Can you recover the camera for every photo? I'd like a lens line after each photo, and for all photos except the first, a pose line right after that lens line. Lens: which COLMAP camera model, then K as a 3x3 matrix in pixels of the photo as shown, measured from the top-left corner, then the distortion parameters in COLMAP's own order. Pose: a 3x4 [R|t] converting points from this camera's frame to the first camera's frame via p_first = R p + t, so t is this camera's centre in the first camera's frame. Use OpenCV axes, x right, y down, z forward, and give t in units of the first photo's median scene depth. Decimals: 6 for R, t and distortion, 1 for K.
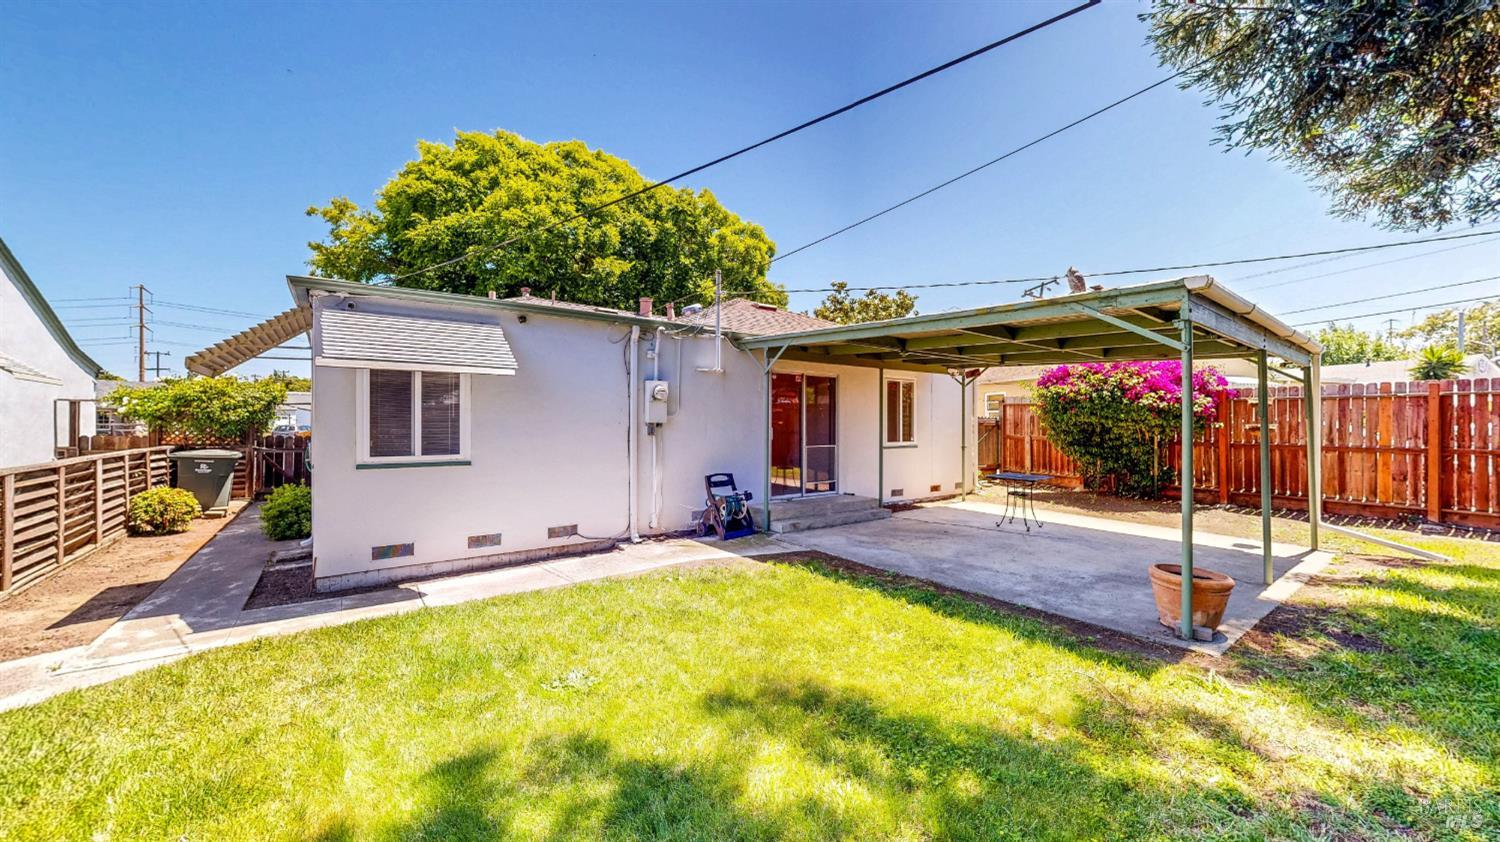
lens RADIAL K [[548.5, 0, 749.3], [0, 548.5, 423.1], [0, 0, 1]] dist [-0.001170, -0.000110]
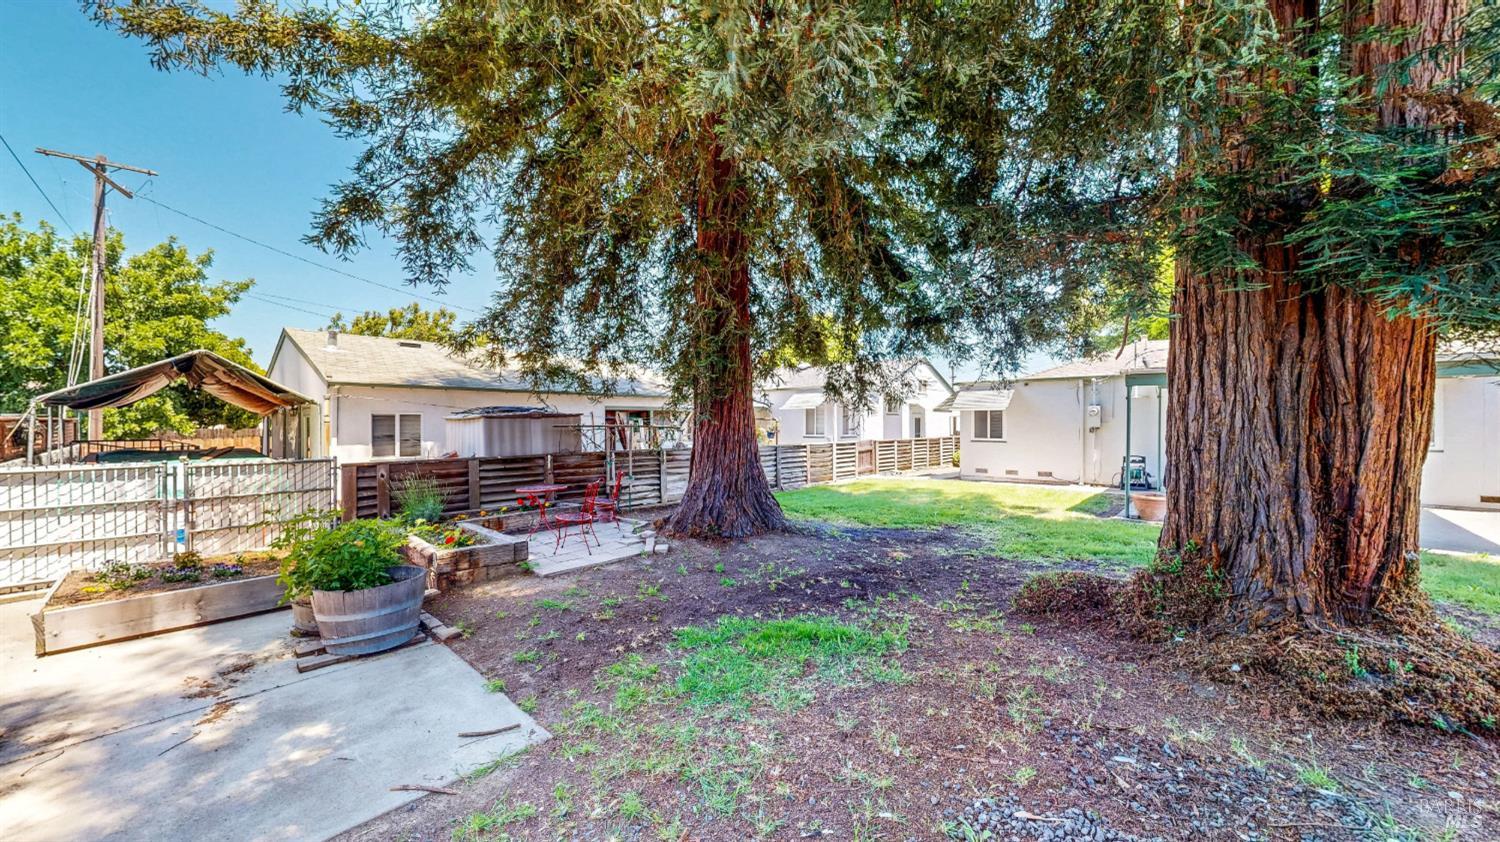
lens RADIAL K [[548.5, 0, 749.3], [0, 548.5, 423.1], [0, 0, 1]] dist [-0.001170, -0.000110]
pose [[0.179972, -0.002441, -0.983669, 1.282638], [-0.000212, 0.999997, -0.002520, -0.008229], [0.983672, 0.000662, 0.179971, -0.475498]]
